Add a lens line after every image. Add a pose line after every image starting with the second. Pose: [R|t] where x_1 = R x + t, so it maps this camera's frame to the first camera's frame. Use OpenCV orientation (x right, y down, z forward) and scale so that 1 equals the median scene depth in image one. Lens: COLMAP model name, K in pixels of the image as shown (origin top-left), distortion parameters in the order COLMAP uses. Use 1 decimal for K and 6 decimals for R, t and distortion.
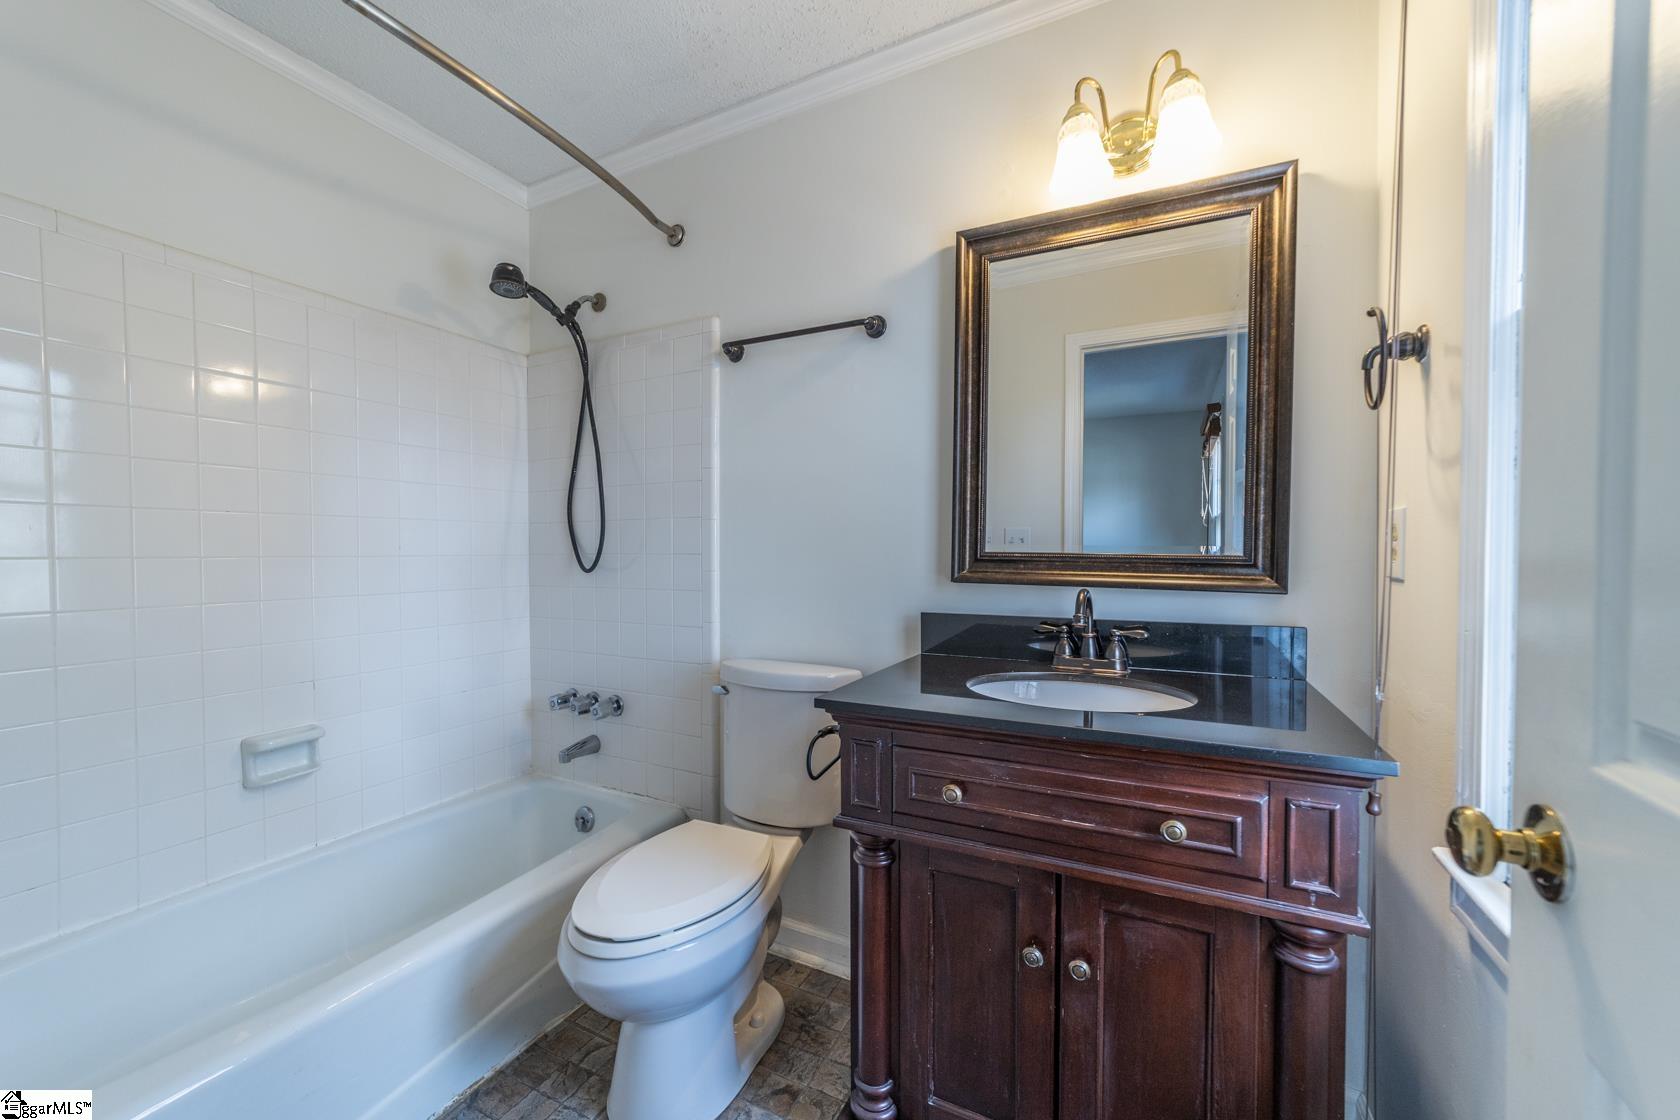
lens RADIAL K [[666.3, 0, 842.4], [0, 666.3, 556.2], [0, 0, 1]] dist [-0.011687, 0.004875]
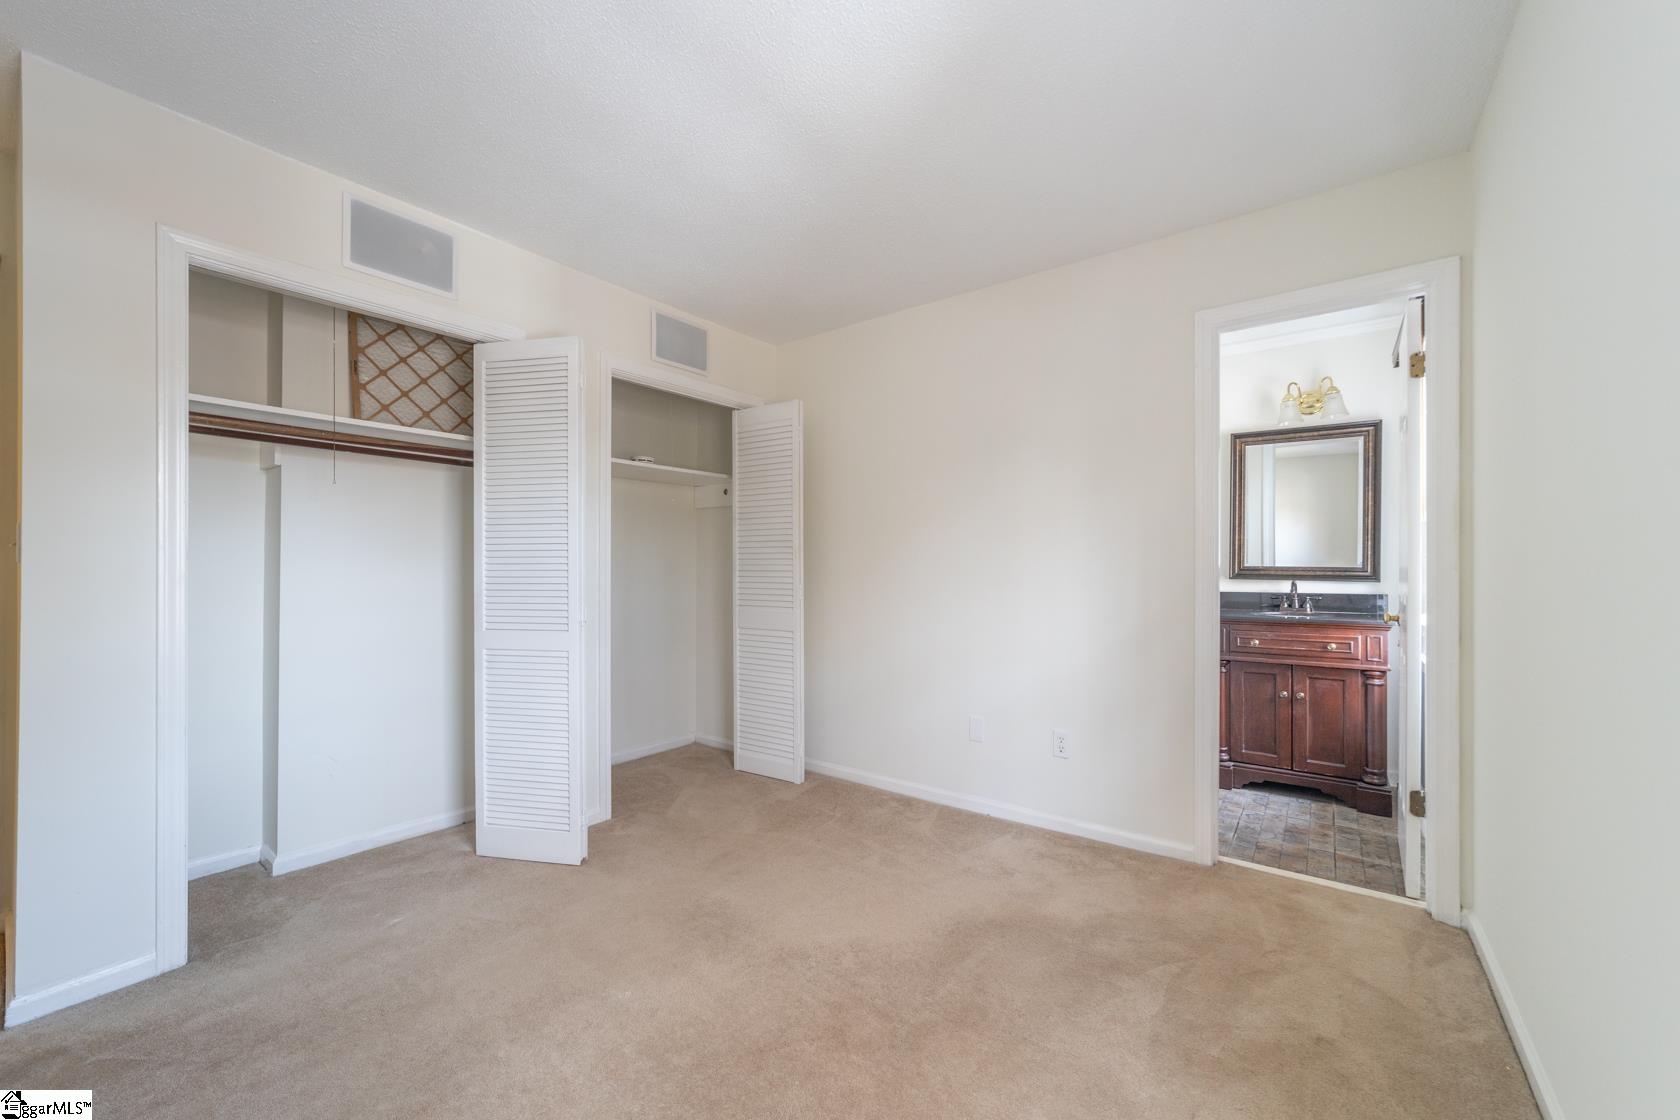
lens RADIAL K [[666.3, 0, 842.6], [0, 666.3, 564.3], [0, 0, 1]] dist [-0.011687, 0.004875]
pose [[0.982274, -0.006826, -0.187329, -1.201396], [0.004405, 0.999901, -0.013338, 0.017315], [0.187401, 0.012277, 0.982207, -2.552014]]
